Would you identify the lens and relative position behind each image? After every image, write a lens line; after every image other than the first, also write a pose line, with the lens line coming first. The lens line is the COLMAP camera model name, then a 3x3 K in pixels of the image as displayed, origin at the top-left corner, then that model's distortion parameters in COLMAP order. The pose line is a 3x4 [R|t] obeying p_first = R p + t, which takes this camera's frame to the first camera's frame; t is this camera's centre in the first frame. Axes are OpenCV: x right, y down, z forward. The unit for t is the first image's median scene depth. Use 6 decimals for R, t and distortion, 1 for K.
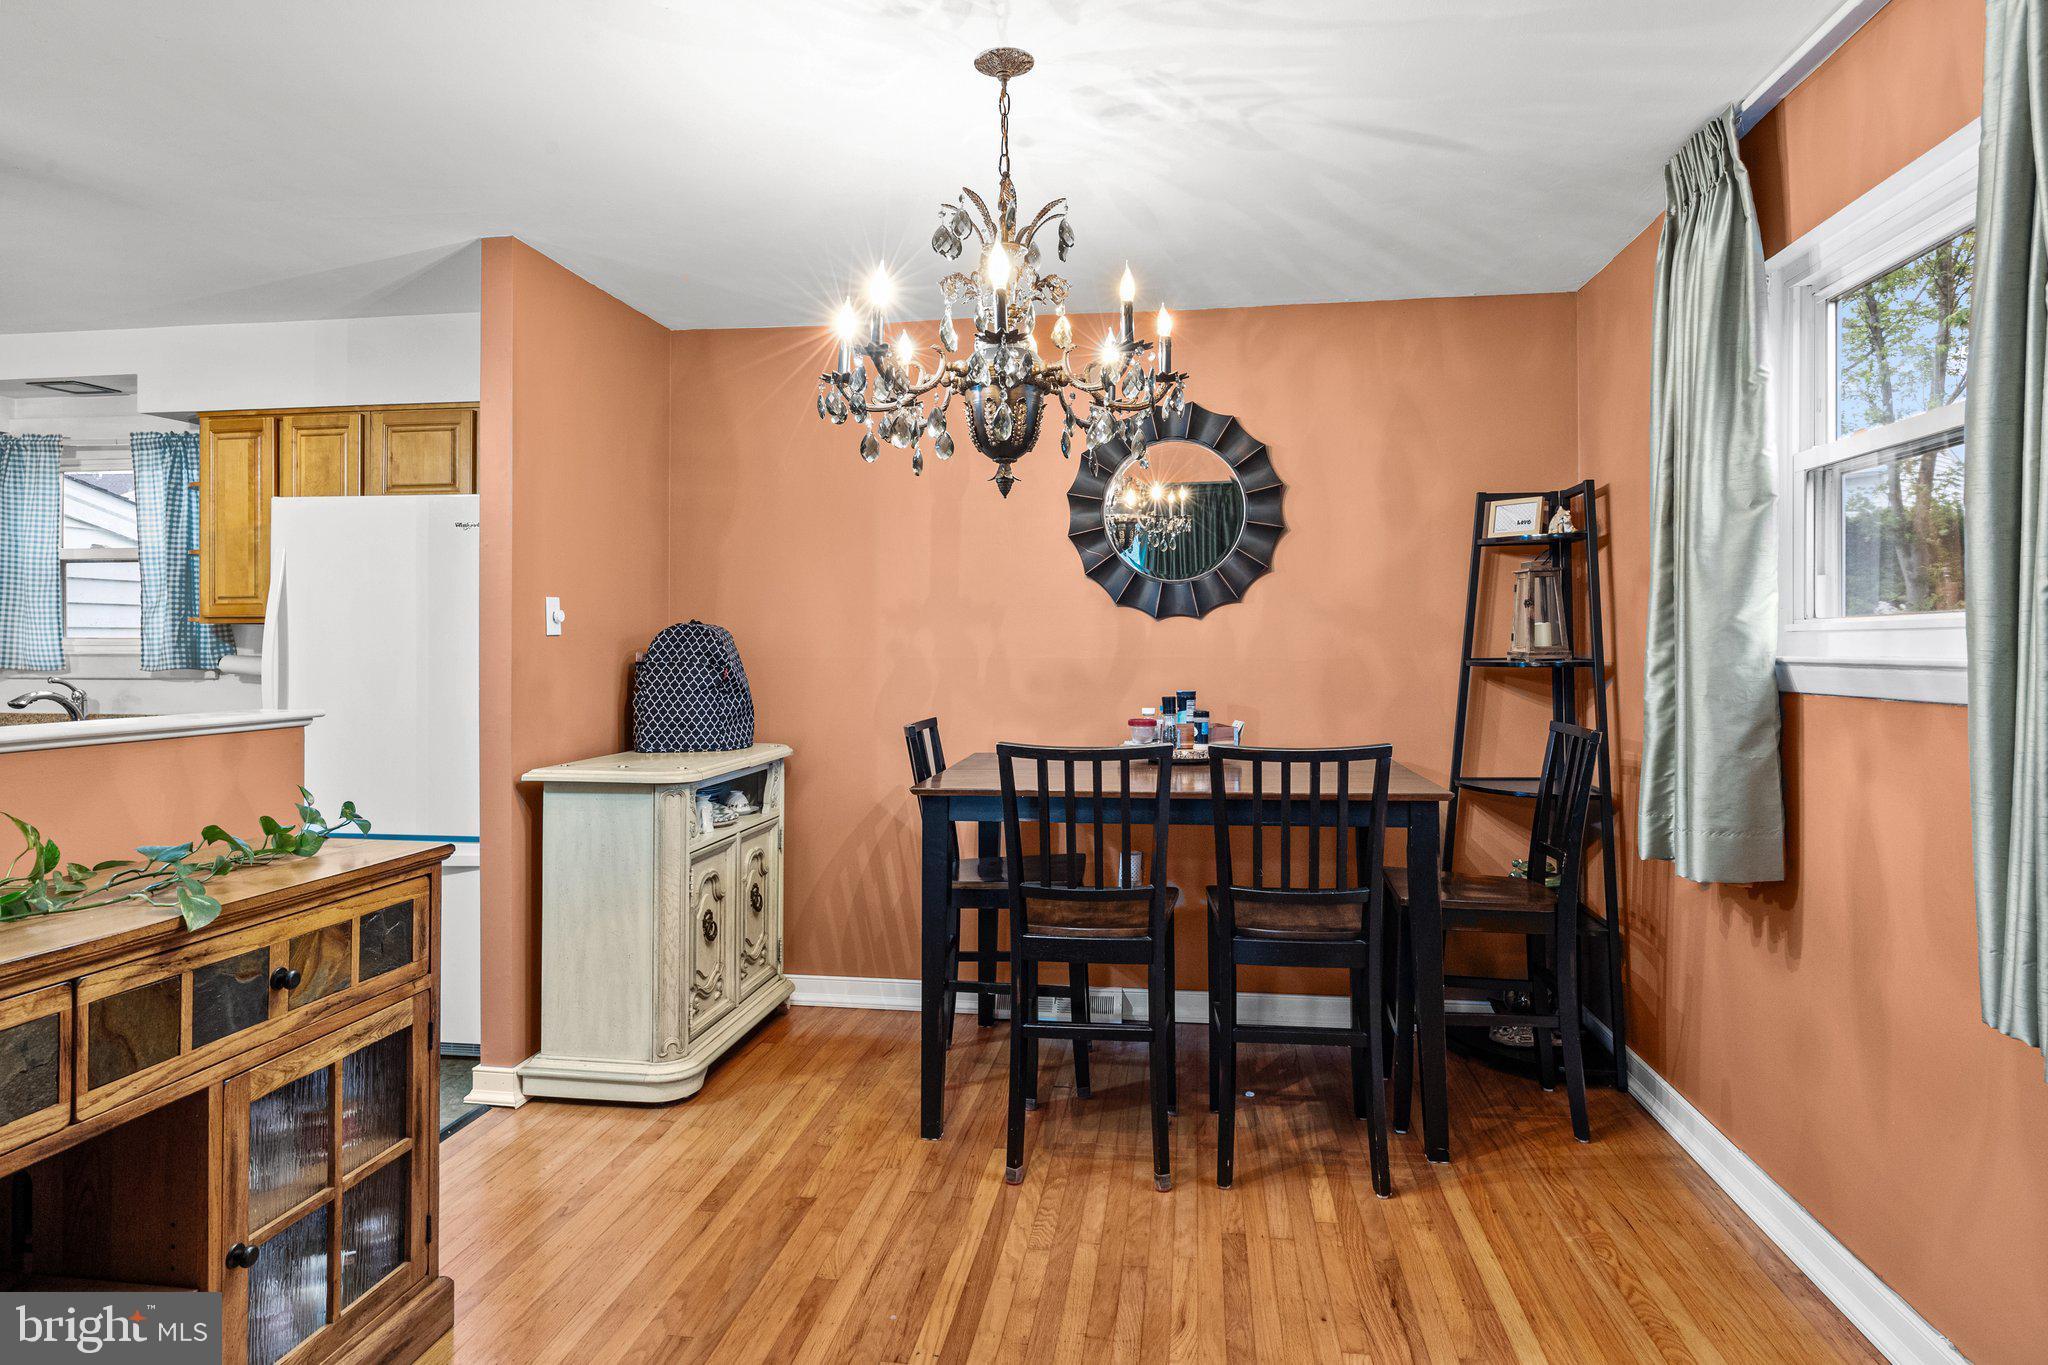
lens RADIAL K [[1186.9, 0, 1031.6], [0, 1186.9, 639.3], [0, 0, 1]] dist [-0.002050, 0.000520]
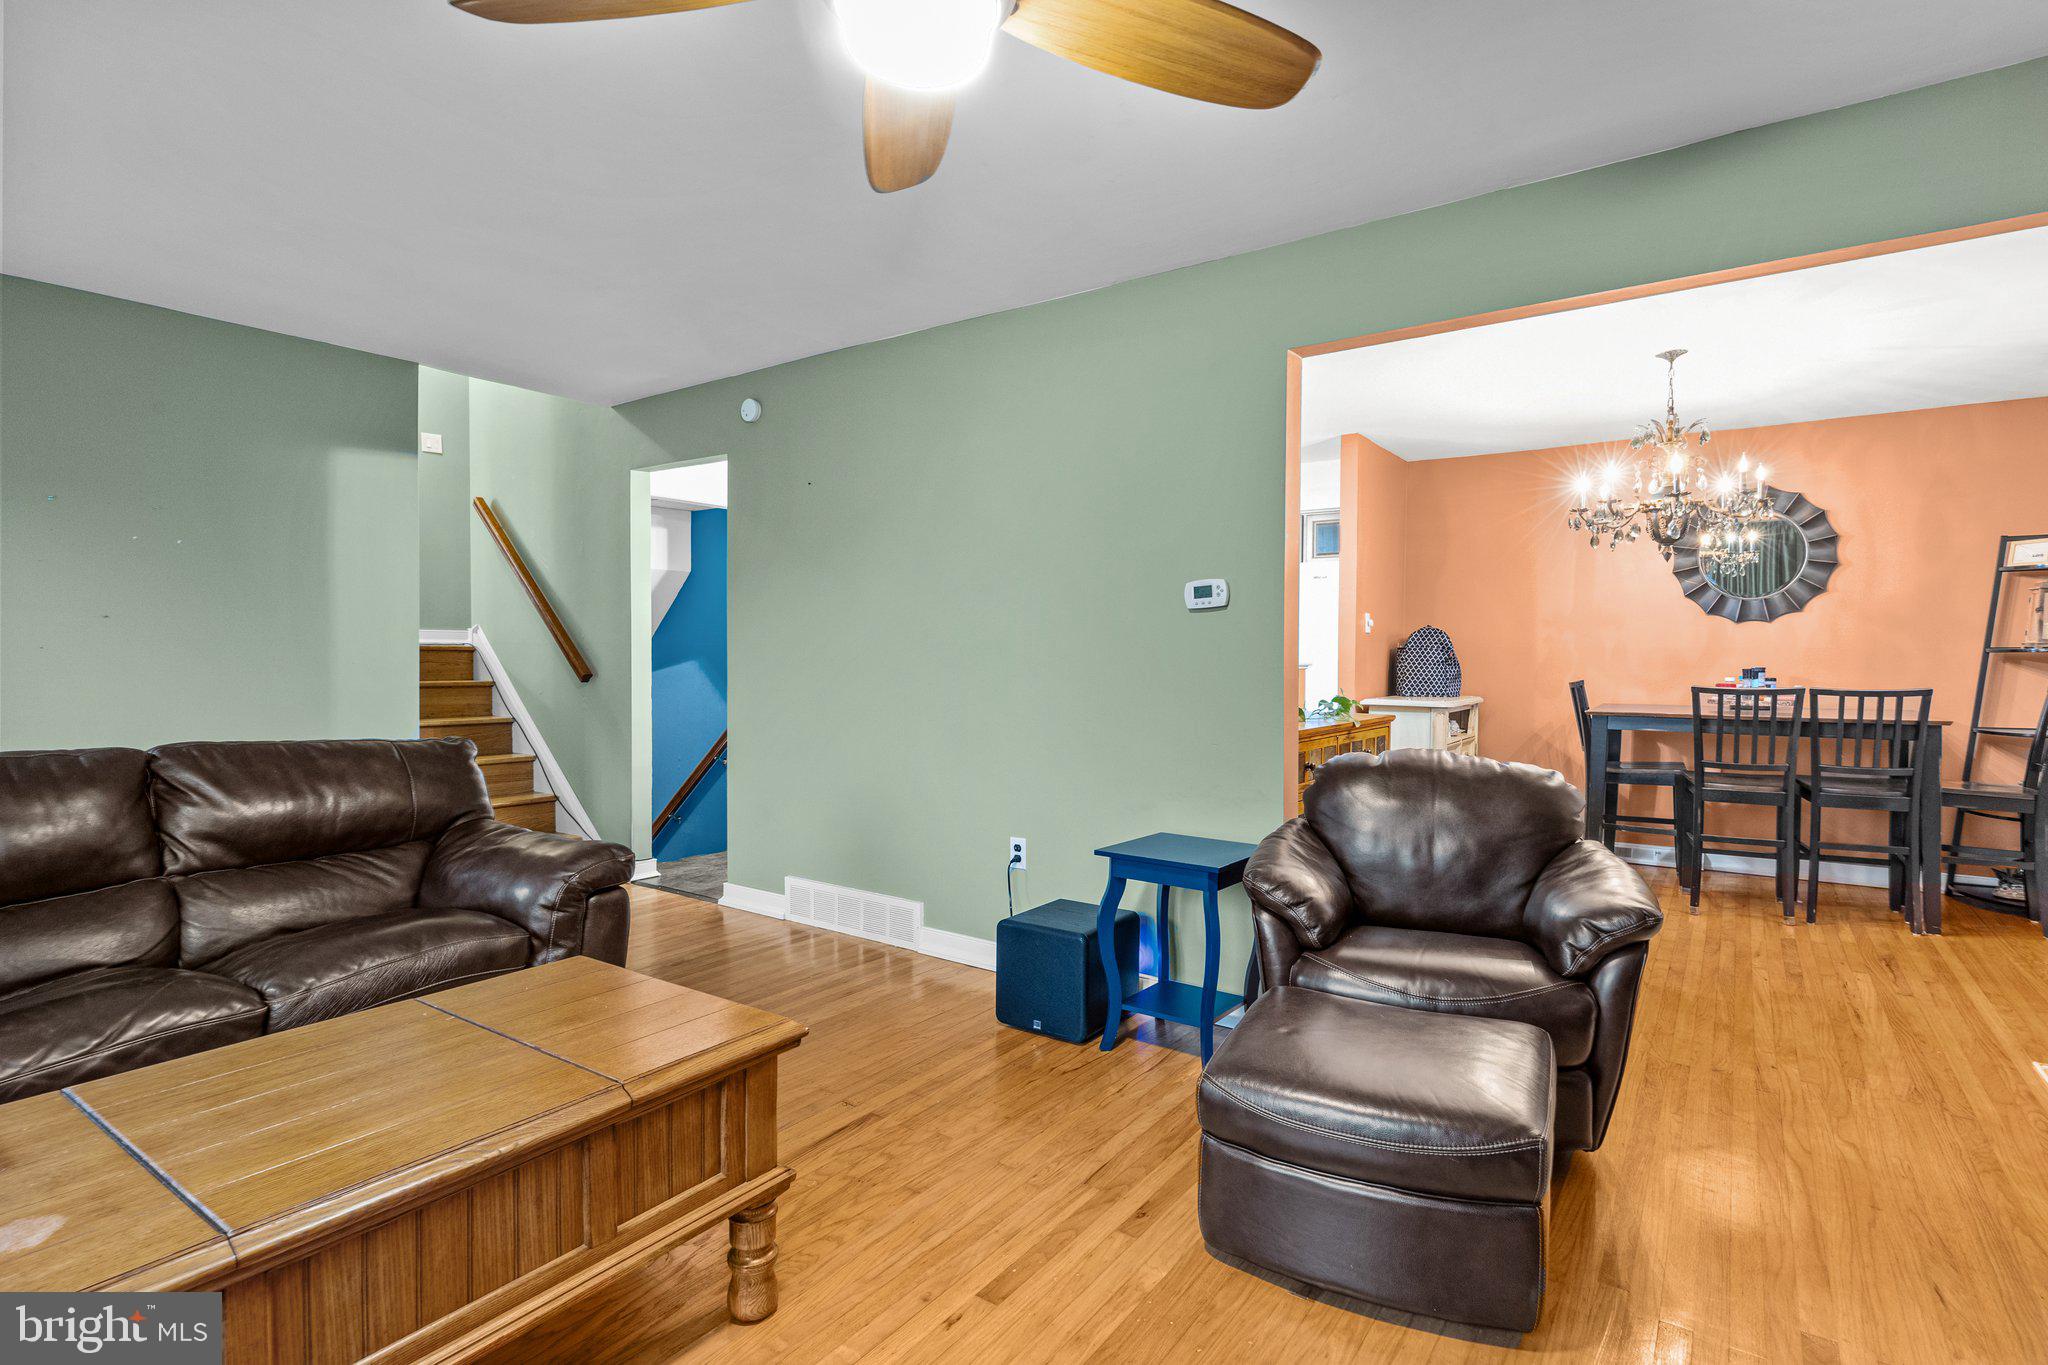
lens RADIAL K [[1004.0, 0, 1026.5], [0, 1004.0, 687.2], [0, 0, 1]] dist [-0.009757, 0.000474]
pose [[0.885558, 0.021756, -0.464019, -0.128109], [-0.005822, 0.999344, 0.035744, 0.029830], [0.464492, -0.028952, 0.885104, -0.707798]]
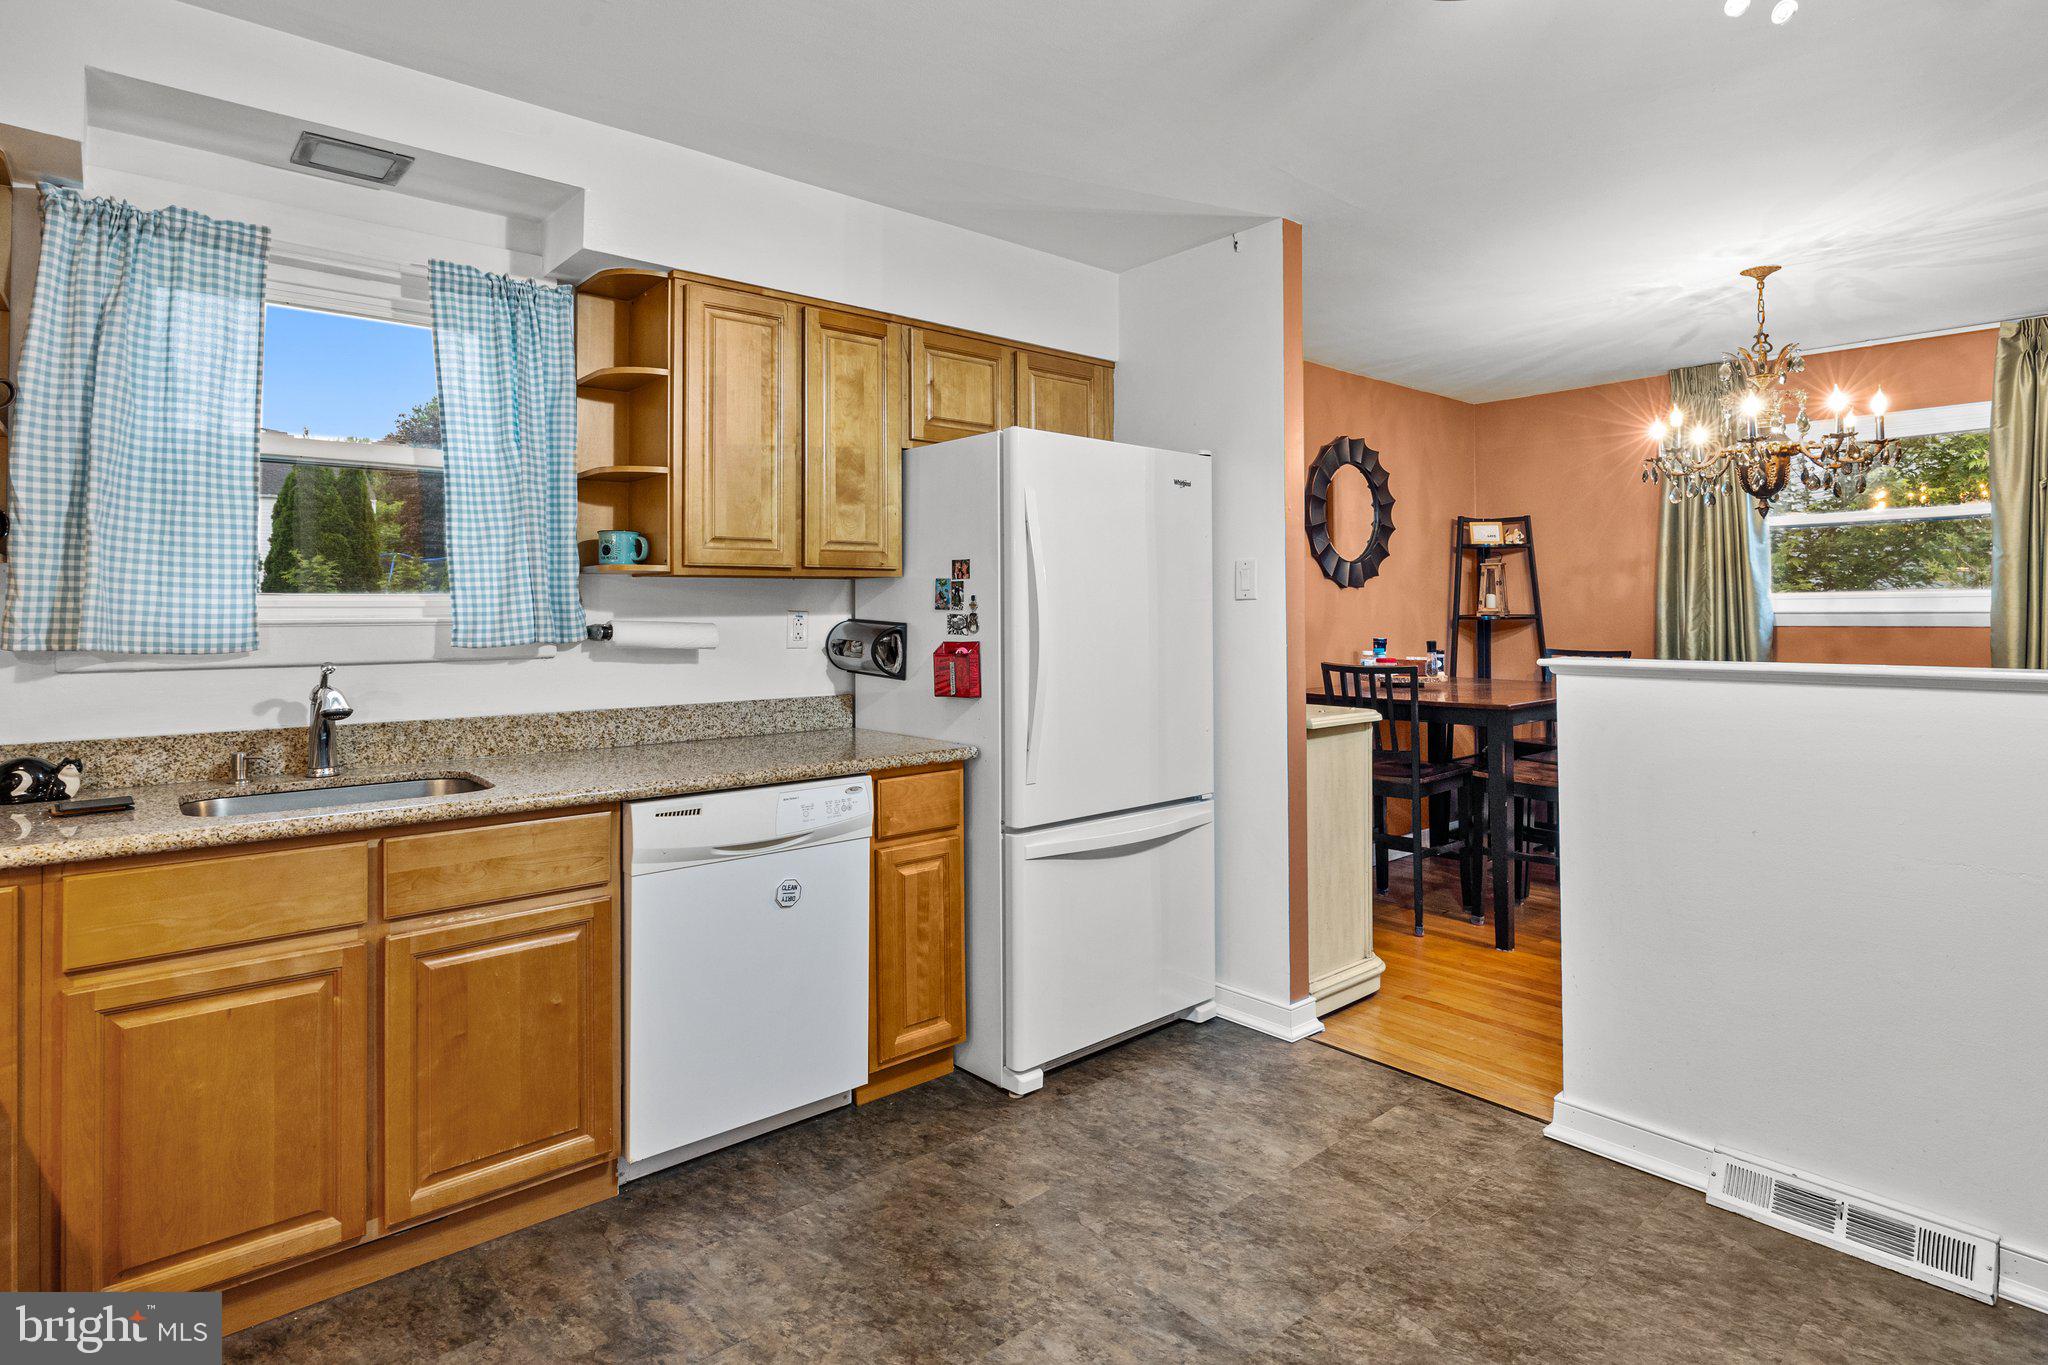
lens RADIAL K [[1070.2, 0, 1031.0], [0, 1070.2, 586.9], [0, 0, 1]] dist [-0.006930, 0.000715]
pose [[0.644965, 0.015281, 0.764059, -1.219632], [0.002007, 0.999763, -0.021689, 0.009434], [-0.764209, 0.015522, 0.644781, 0.511833]]
